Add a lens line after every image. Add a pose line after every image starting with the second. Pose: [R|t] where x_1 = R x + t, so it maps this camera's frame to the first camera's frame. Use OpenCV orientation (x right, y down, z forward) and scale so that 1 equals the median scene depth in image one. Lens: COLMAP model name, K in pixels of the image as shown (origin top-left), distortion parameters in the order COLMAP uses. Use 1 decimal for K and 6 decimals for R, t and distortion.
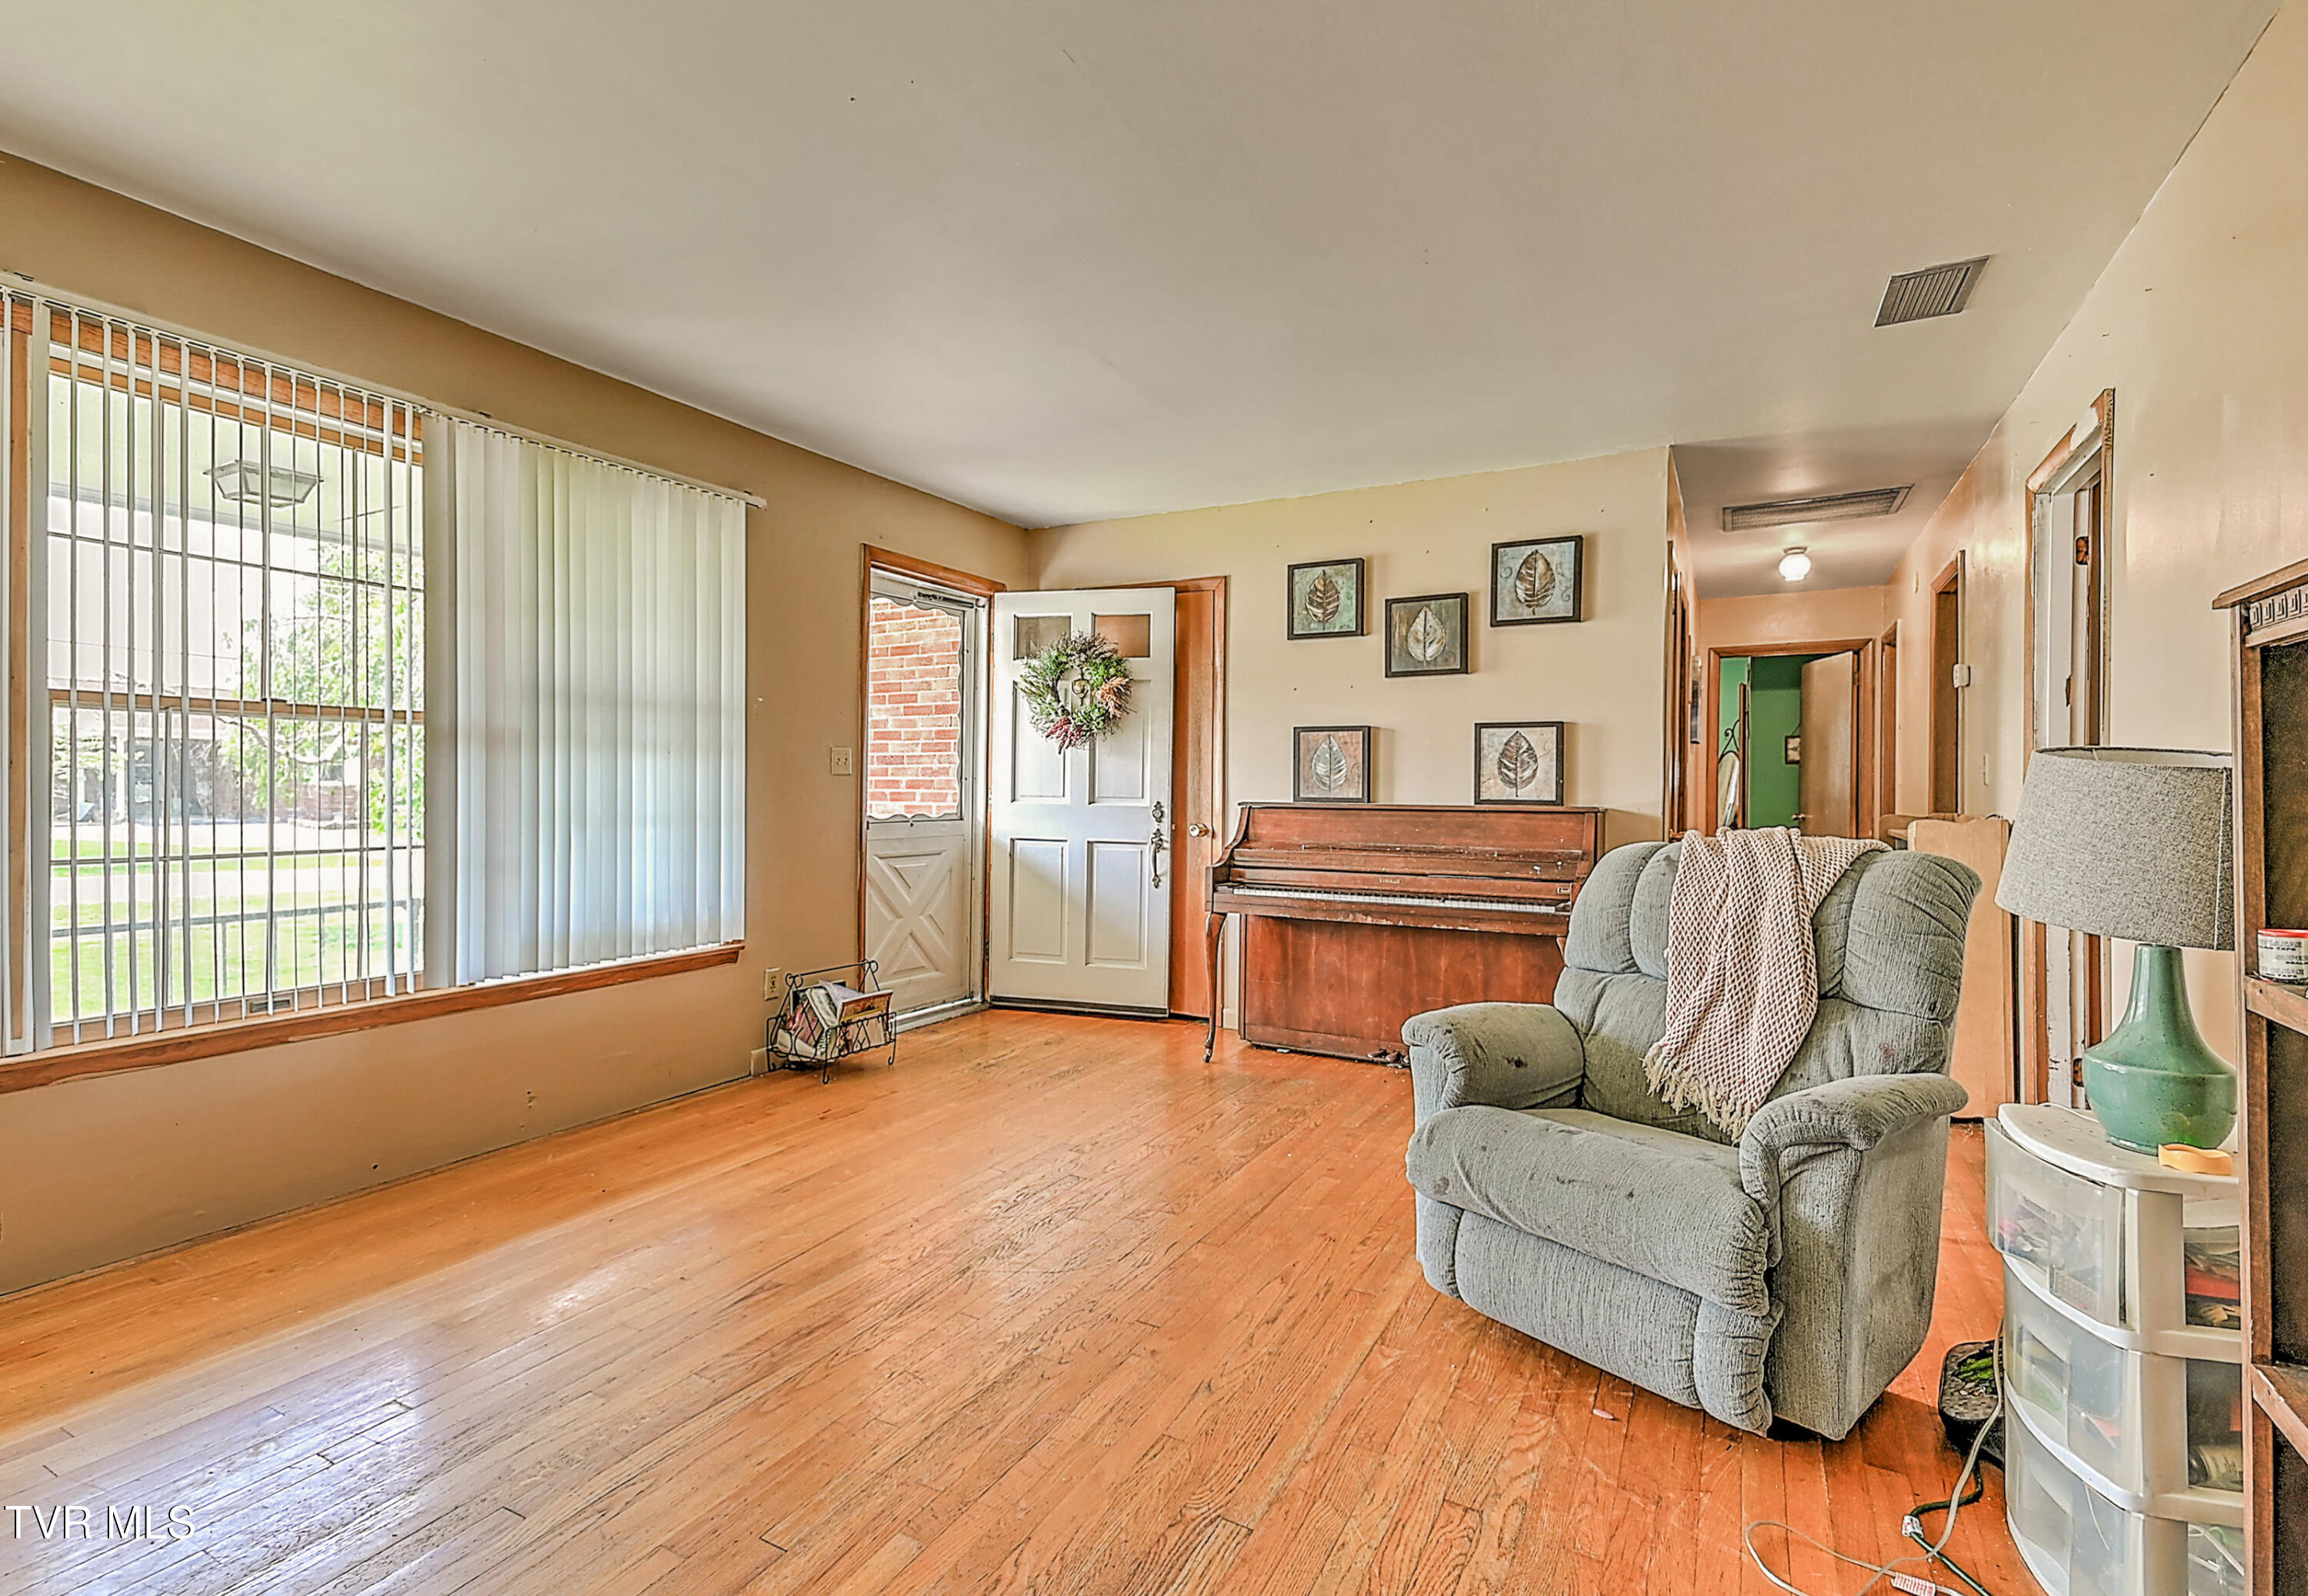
lens RADIAL K [[1114.6, 0, 1063.1], [0, 1114.6, 793.2], [0, 0, 1]] dist [0.032307, 0.000227]
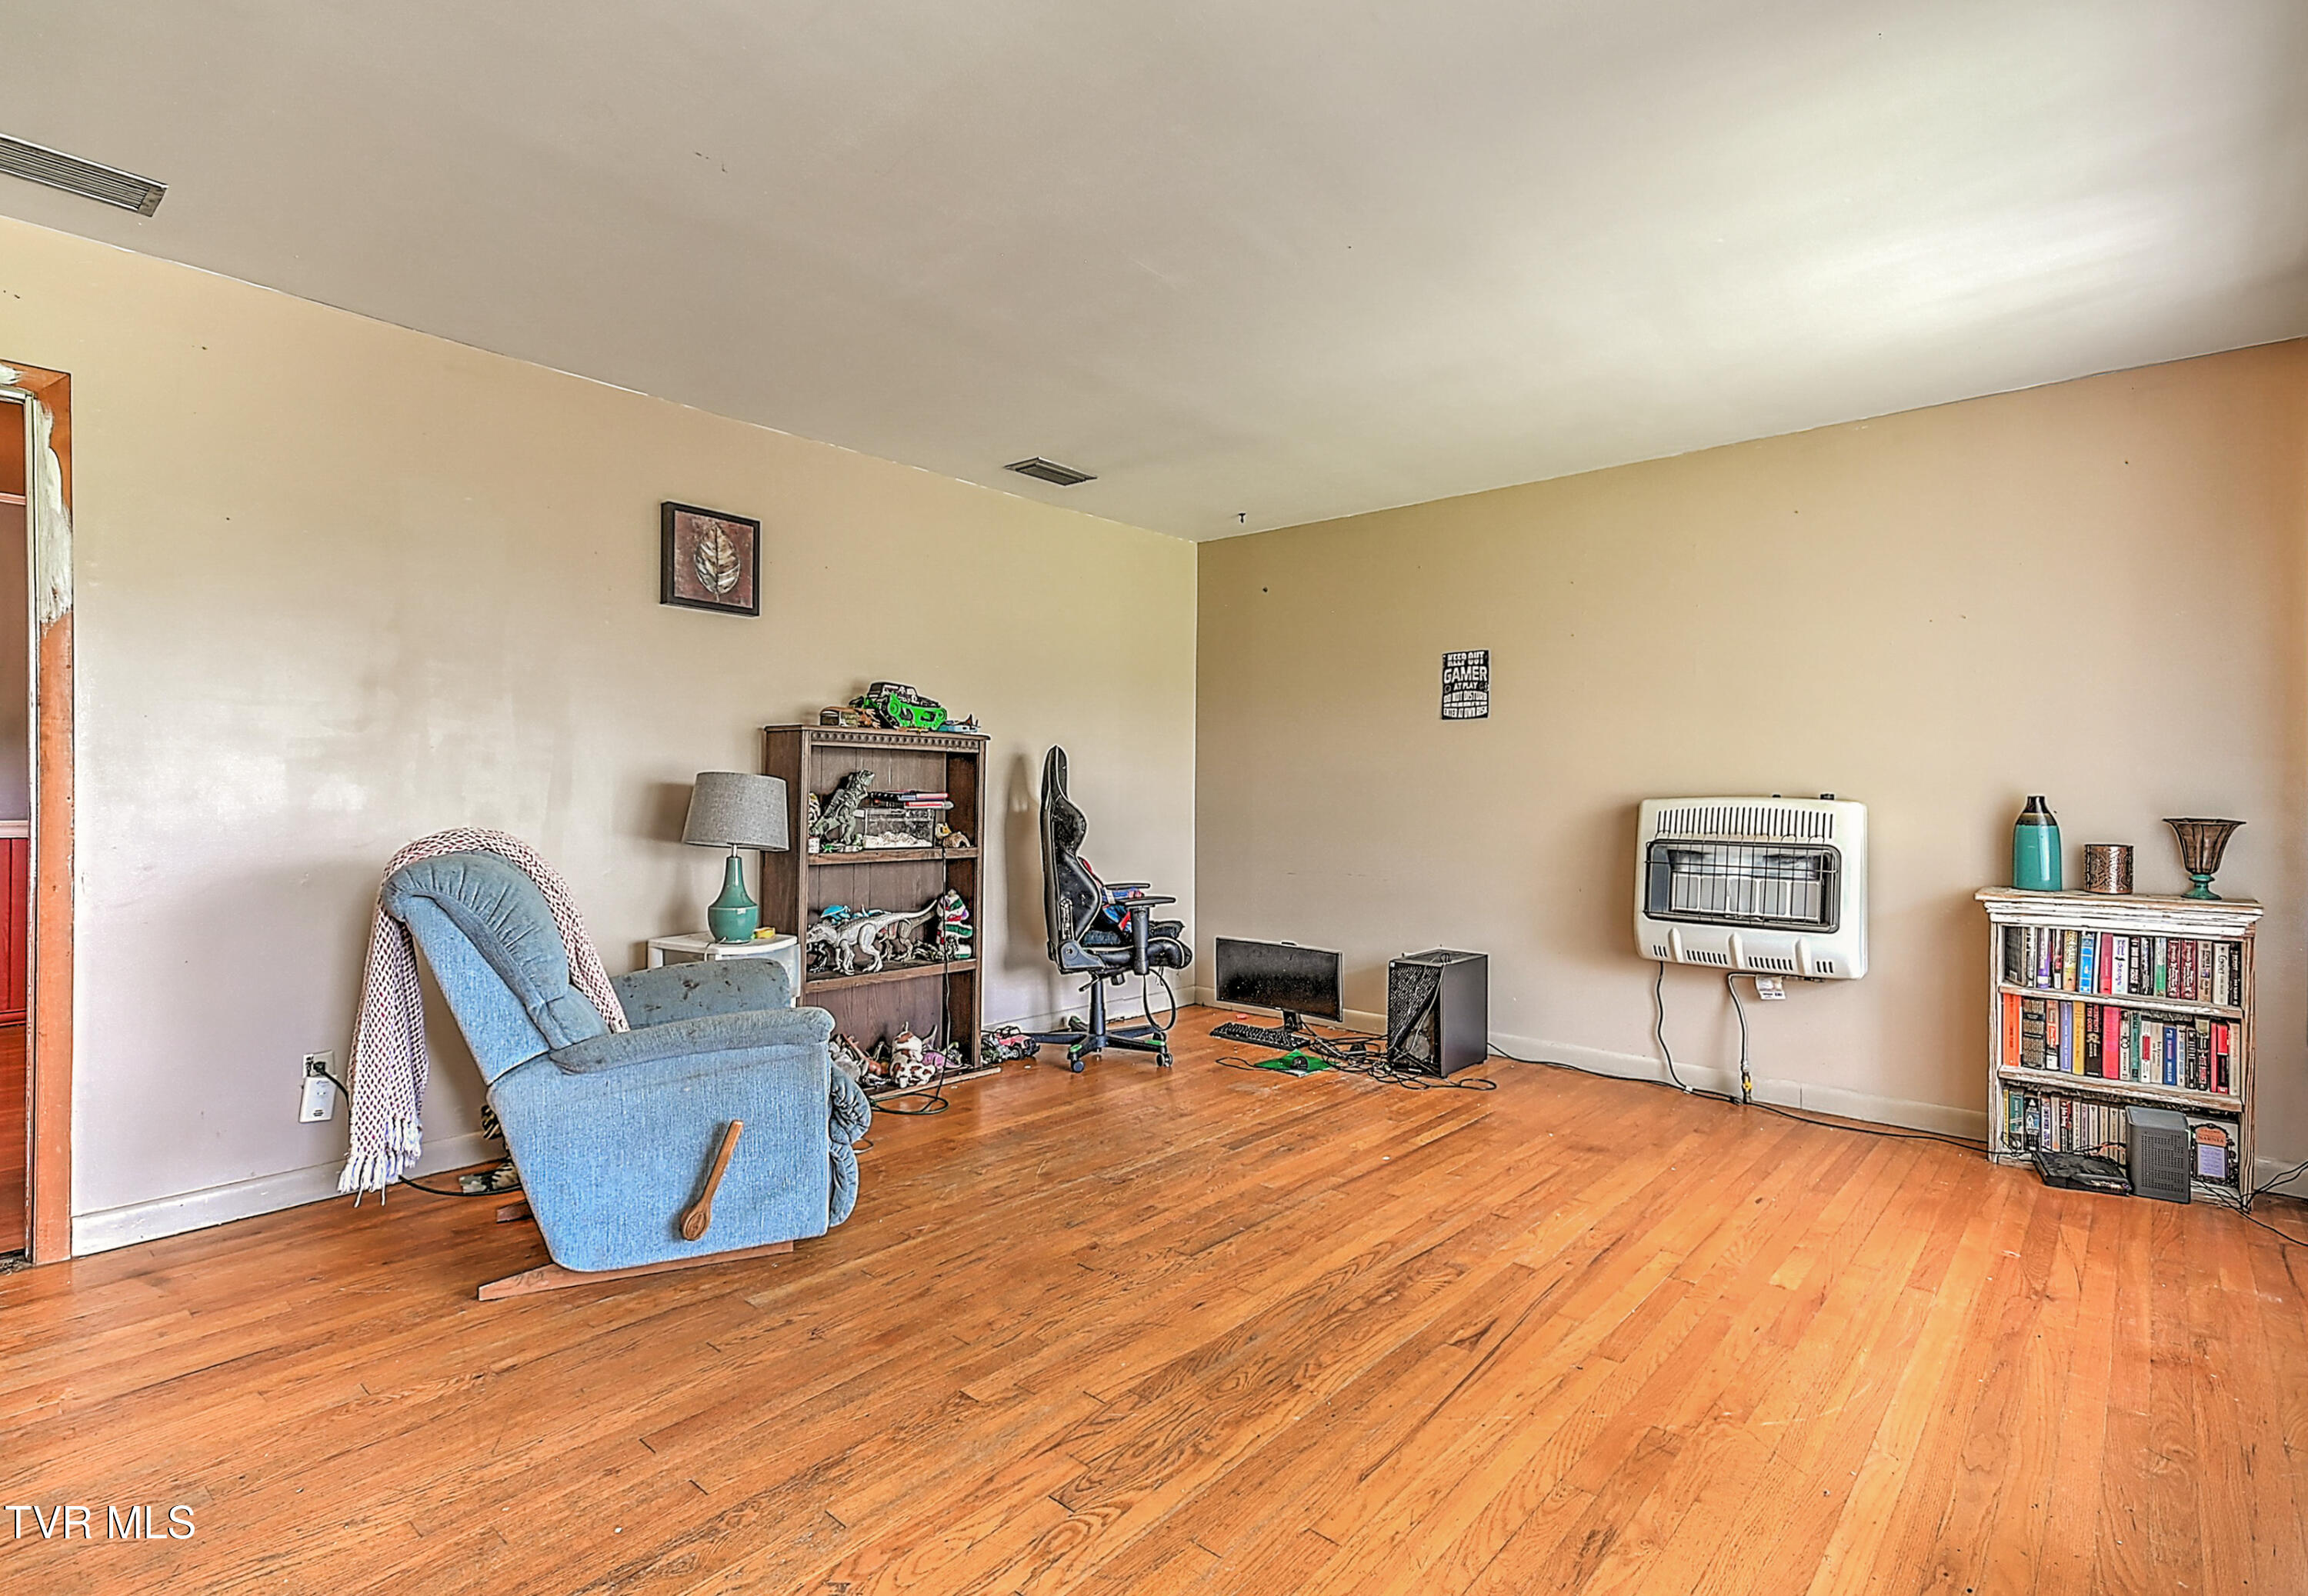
lens RADIAL K [[1114.6, 0, 1063.1], [0, 1114.6, 793.2], [0, 0, 1]] dist [0.032307, 0.000227]
pose [[-0.976545, -0.012079, 0.214974, -0.071461], [-0.010343, 0.999904, 0.009198, -0.009877], [-0.215065, 0.006758, -0.976576, 1.059661]]
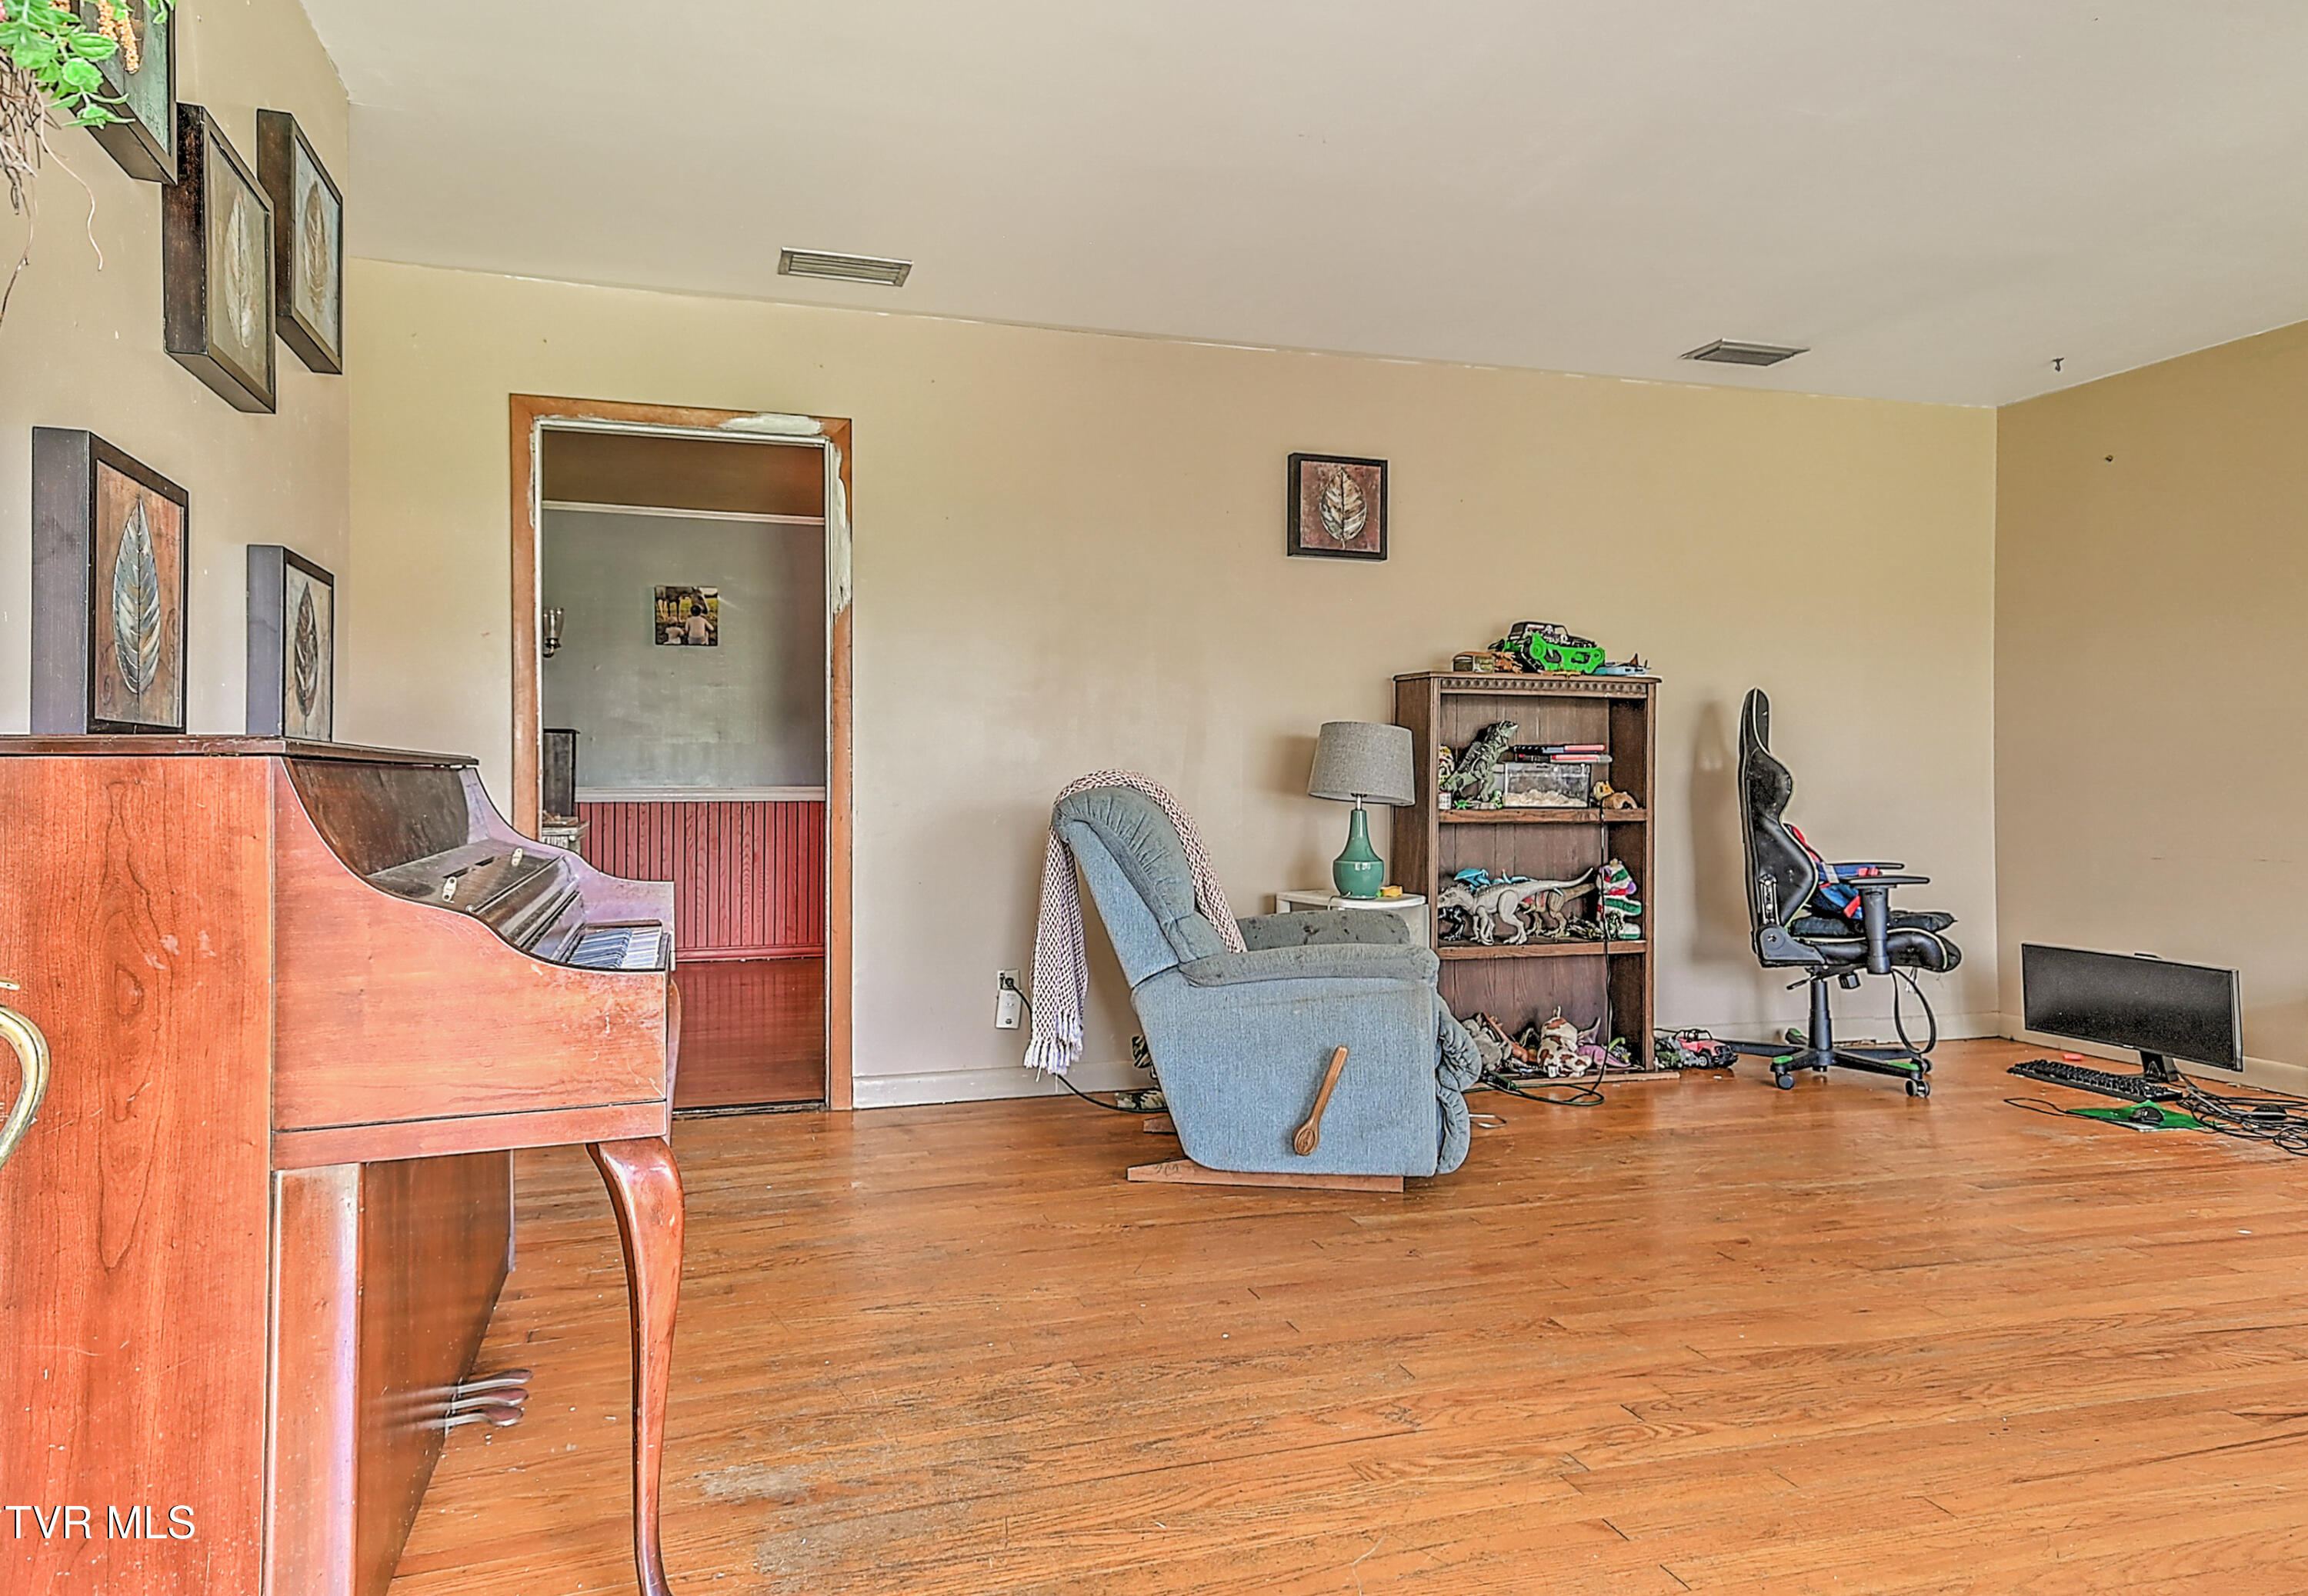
lens RADIAL K [[1381.3, 0, 1080.2], [0, 1381.3, 771.1], [0, 0, 1]] dist [0.043682, 0.003982]
pose [[-0.736595, -0.001828, 0.676331, -0.175643], [-0.000051, 0.999996, 0.002648, 0.015568], [-0.676334, 0.001916, -0.736593, 1.165165]]
